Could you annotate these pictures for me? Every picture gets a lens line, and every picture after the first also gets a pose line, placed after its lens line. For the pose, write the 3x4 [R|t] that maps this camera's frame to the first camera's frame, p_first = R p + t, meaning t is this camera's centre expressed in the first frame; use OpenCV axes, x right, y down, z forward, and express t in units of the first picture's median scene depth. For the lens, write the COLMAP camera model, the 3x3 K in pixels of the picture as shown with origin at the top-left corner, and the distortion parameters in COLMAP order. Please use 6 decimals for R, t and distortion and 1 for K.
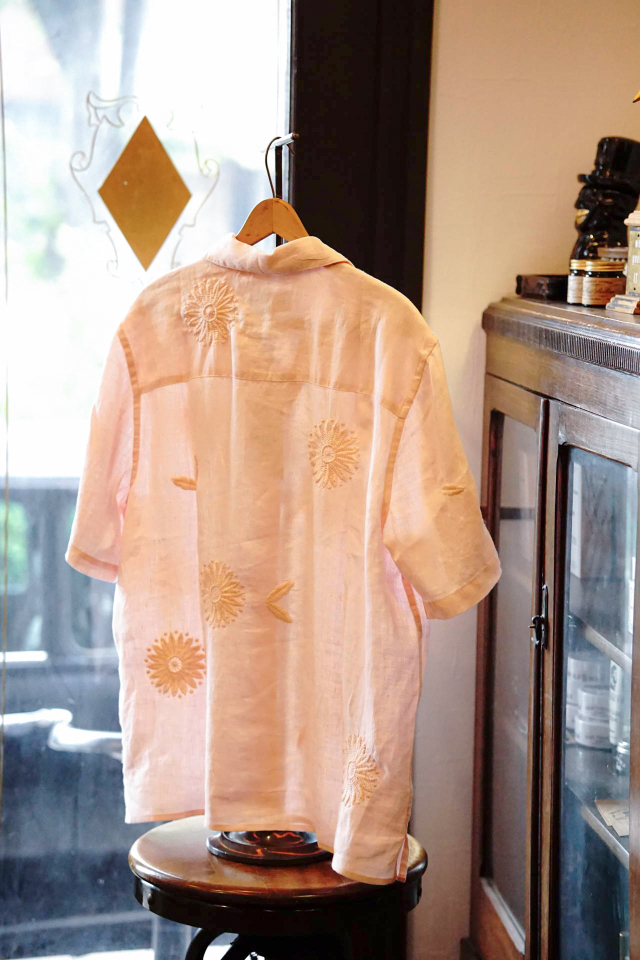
lens RADIAL K [[2298.3, 0, 320.0], [0, 2298.3, 480.0], [0, 0, 1]] dist [0.796787, 5.648262]
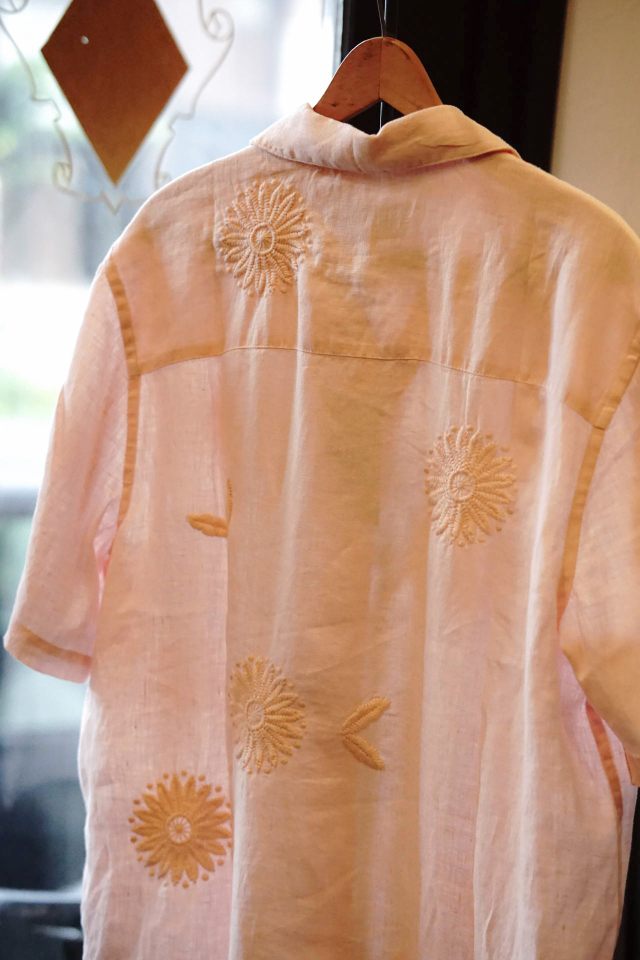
lens RADIAL K [[2298.3, 0, 320.0], [0, 2298.3, 480.0], [0, 0, 1]] dist [0.796787, 5.648262]
pose [[0.999334, 0.034866, 0.010754, -0.037340], [-0.034812, 0.999380, -0.005182, -0.008341], [-0.010928, 0.004804, 0.999929, 0.407819]]
